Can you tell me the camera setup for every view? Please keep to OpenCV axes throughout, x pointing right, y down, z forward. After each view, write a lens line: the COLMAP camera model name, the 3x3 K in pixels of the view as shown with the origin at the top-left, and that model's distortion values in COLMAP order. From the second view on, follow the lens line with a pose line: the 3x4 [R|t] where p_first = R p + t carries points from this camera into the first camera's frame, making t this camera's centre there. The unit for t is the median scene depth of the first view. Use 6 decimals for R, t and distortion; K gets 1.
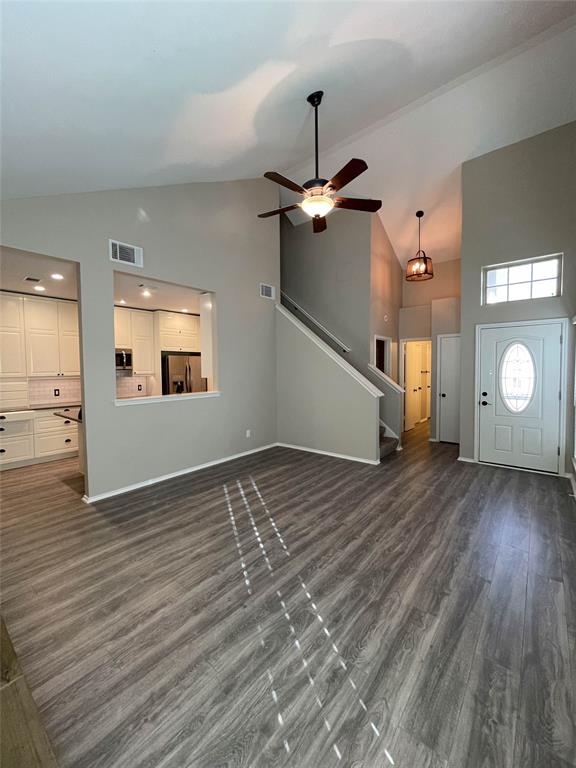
lens RADIAL K [[308.6, 0, 286.6], [0, 308.6, 378.7], [0, 0, 1]] dist [0.001810, -0.000378]
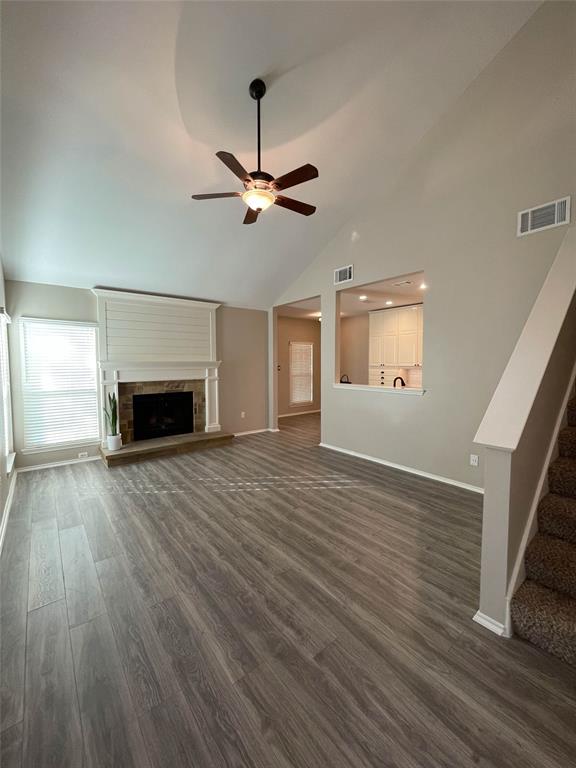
lens RADIAL K [[308.6, 0, 283.6], [0, 308.6, 385.6], [0, 0, 1]] dist [0.001810, -0.000378]
pose [[-0.209033, 0.086953, -0.974035, 1.080574], [-0.030590, 0.994970, 0.095387, -0.062787], [0.977430, 0.049735, -0.205322, 1.304987]]
